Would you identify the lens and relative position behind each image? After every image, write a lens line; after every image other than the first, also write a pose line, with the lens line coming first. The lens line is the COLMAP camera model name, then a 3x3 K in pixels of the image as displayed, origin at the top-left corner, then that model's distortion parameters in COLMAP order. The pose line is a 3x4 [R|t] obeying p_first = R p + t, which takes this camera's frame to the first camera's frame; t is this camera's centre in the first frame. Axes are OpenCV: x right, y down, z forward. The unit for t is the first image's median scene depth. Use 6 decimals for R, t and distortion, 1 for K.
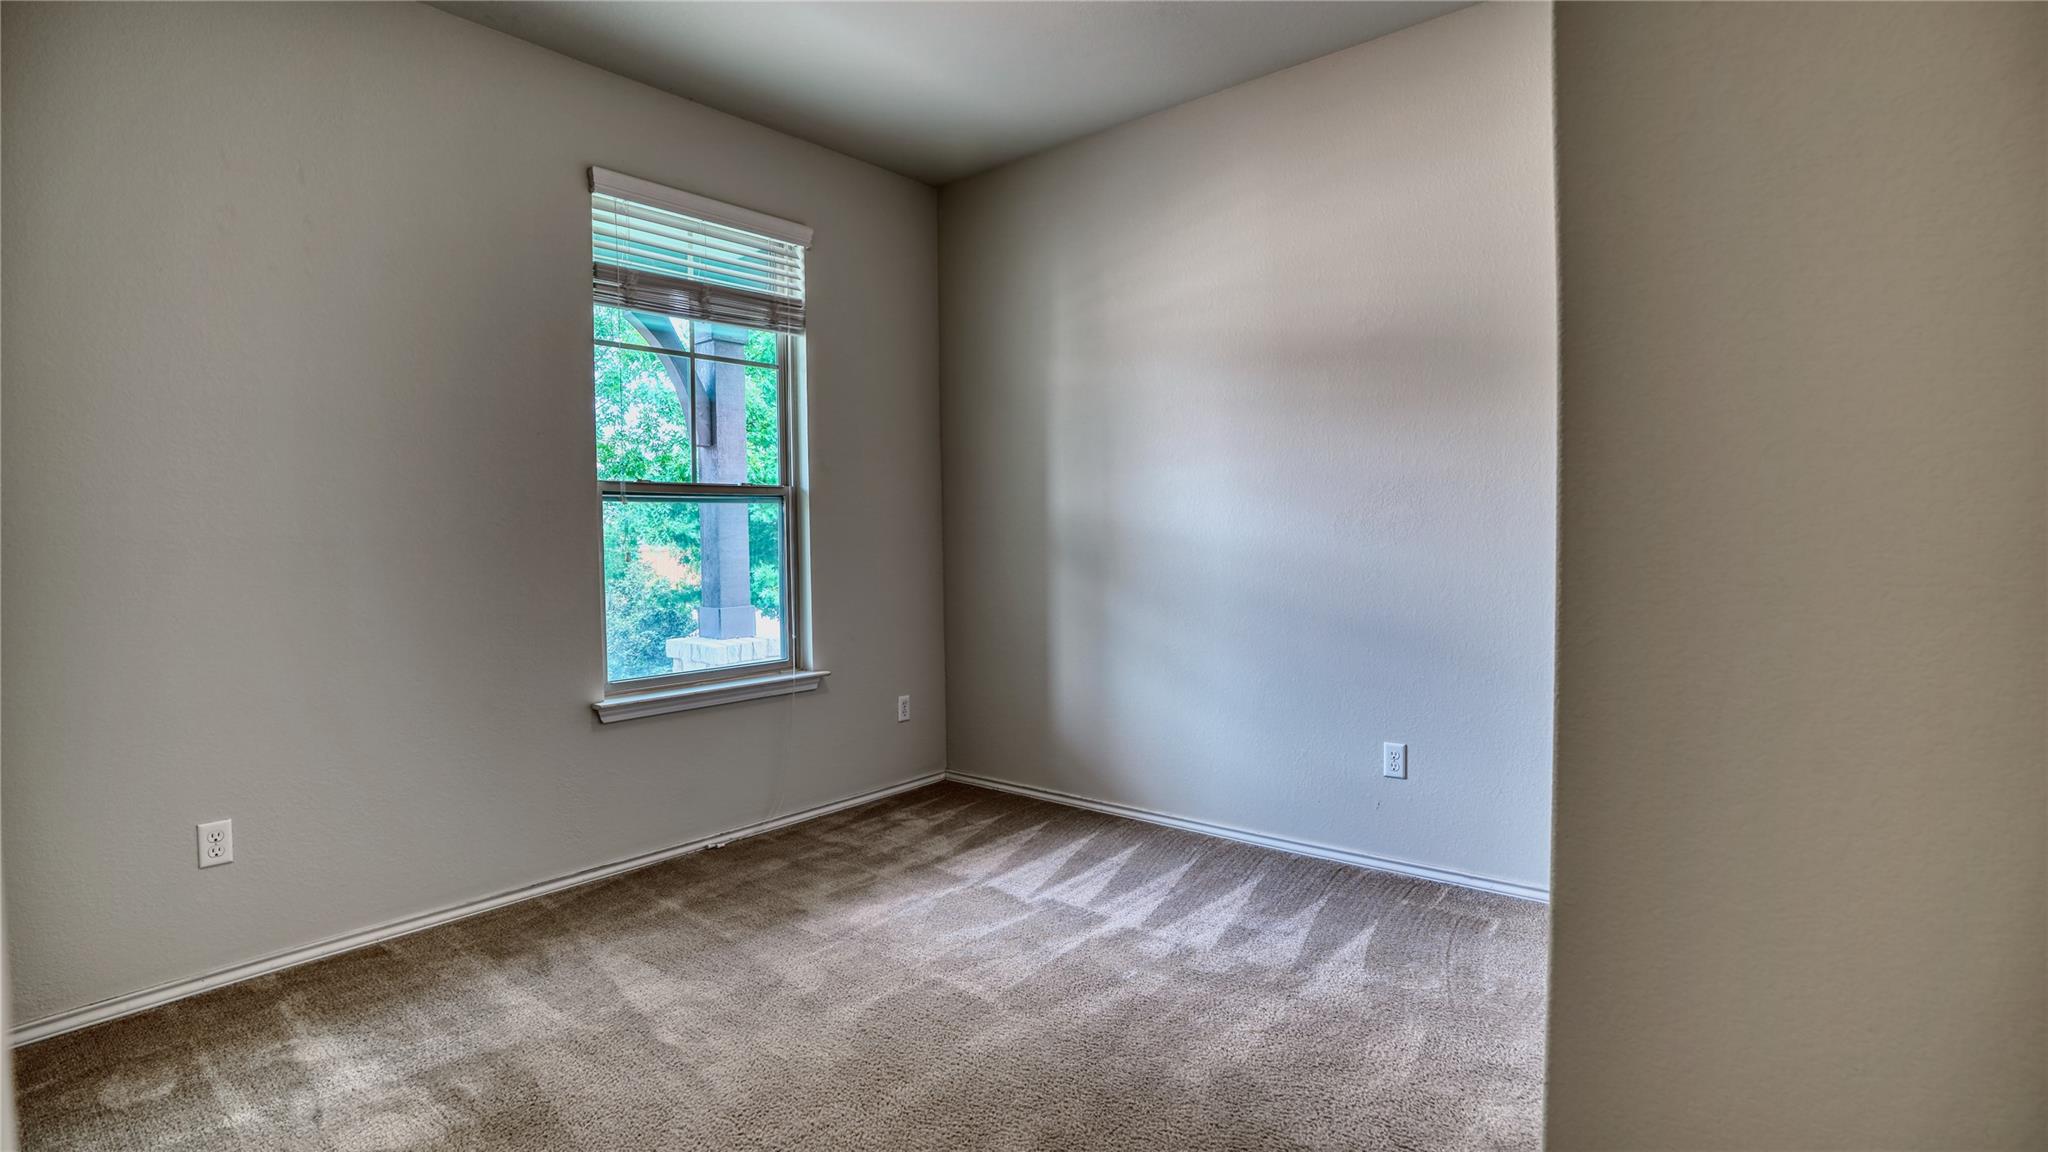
lens RADIAL K [[950.7, 0, 1015.6], [0, 950.7, 577.7], [0, 0, 1]] dist [-0.068978, 0.030525]
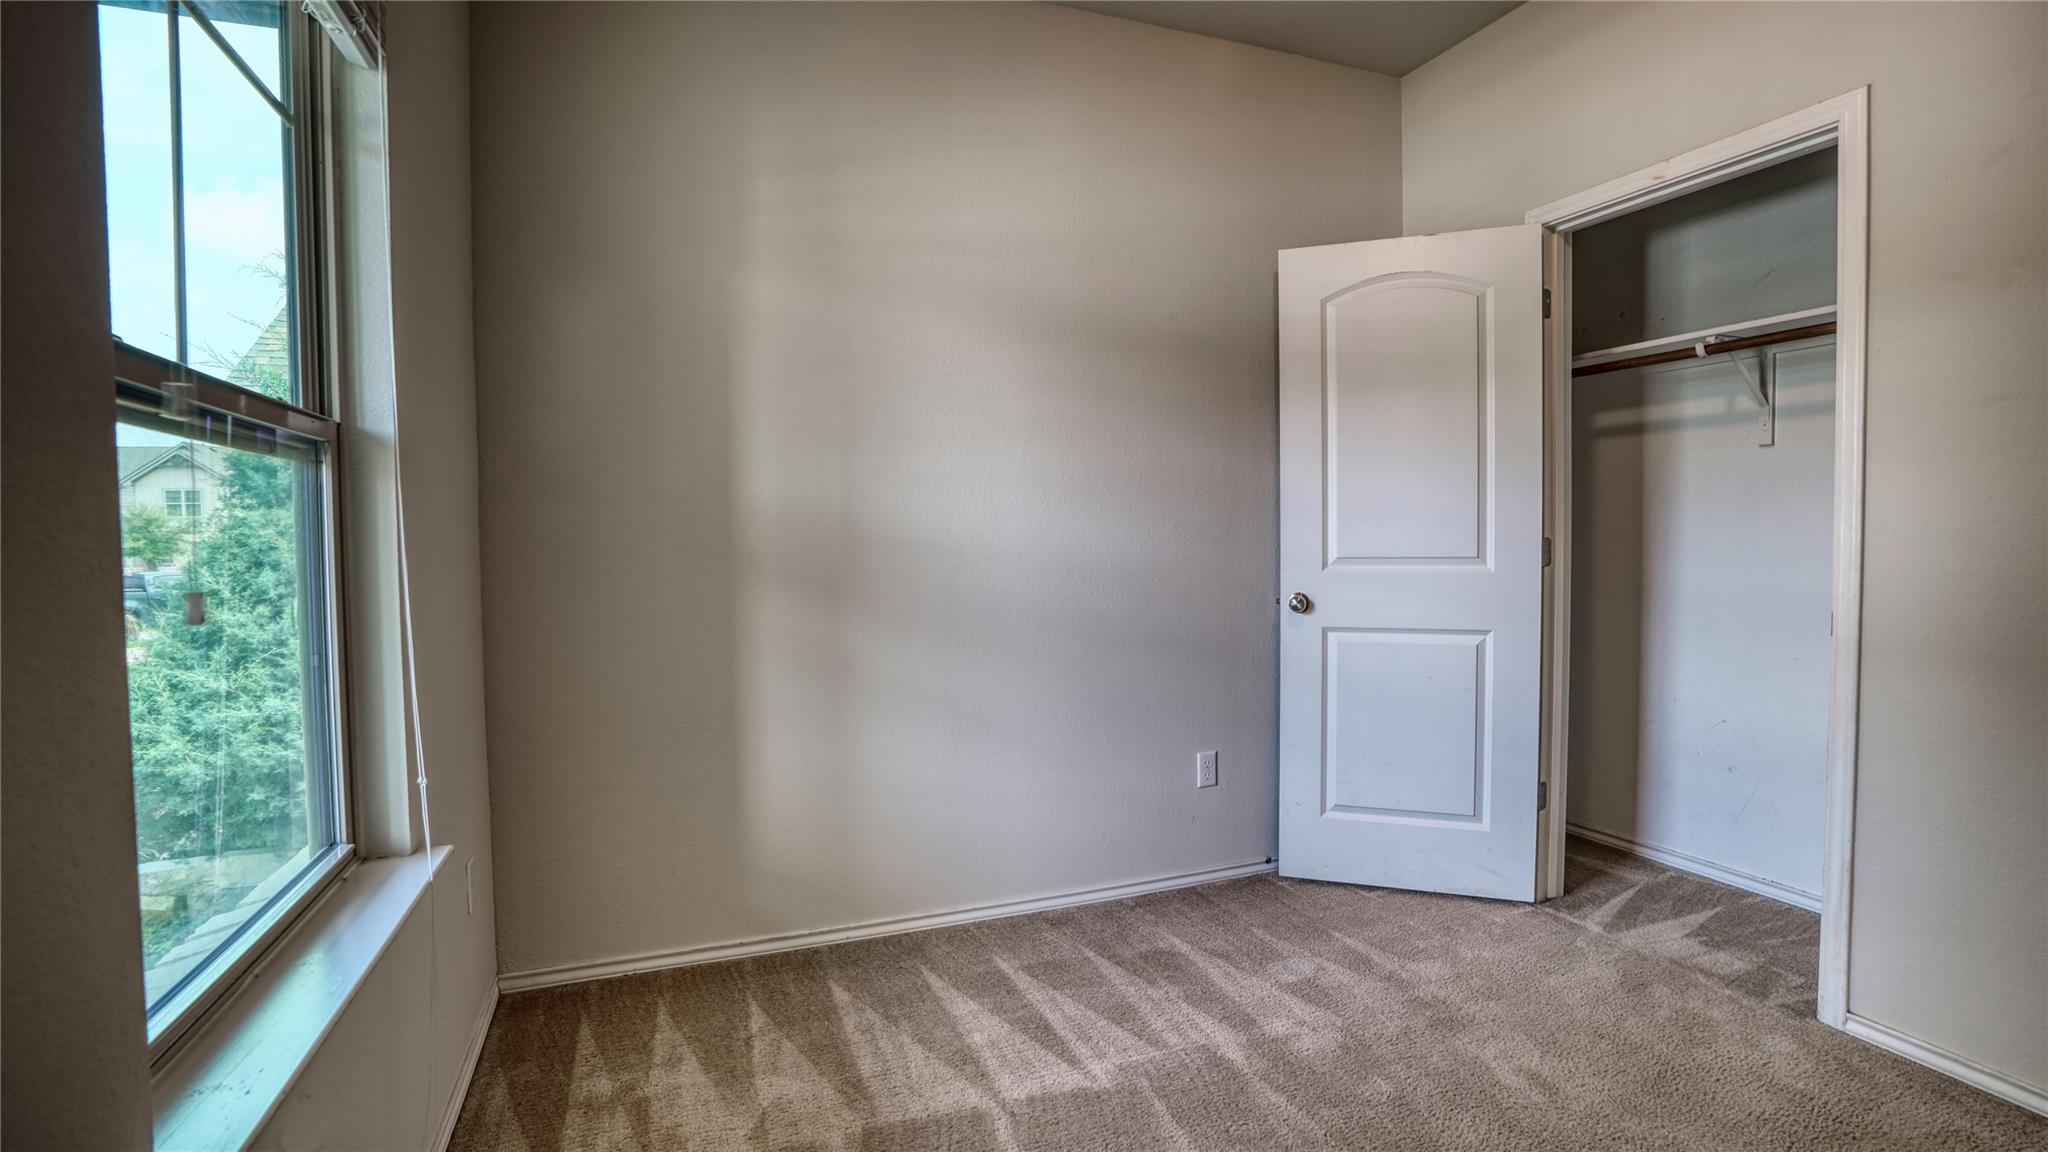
lens RADIAL K [[950.7, 0, 1015.6], [0, 950.7, 577.7], [0, 0, 1]] dist [-0.068978, 0.030525]
pose [[0.480174, -0.027520, 0.876742, -0.477843], [0.039156, 0.999184, 0.009918, -0.021950], [-0.876299, 0.029567, 0.480859, 0.585418]]
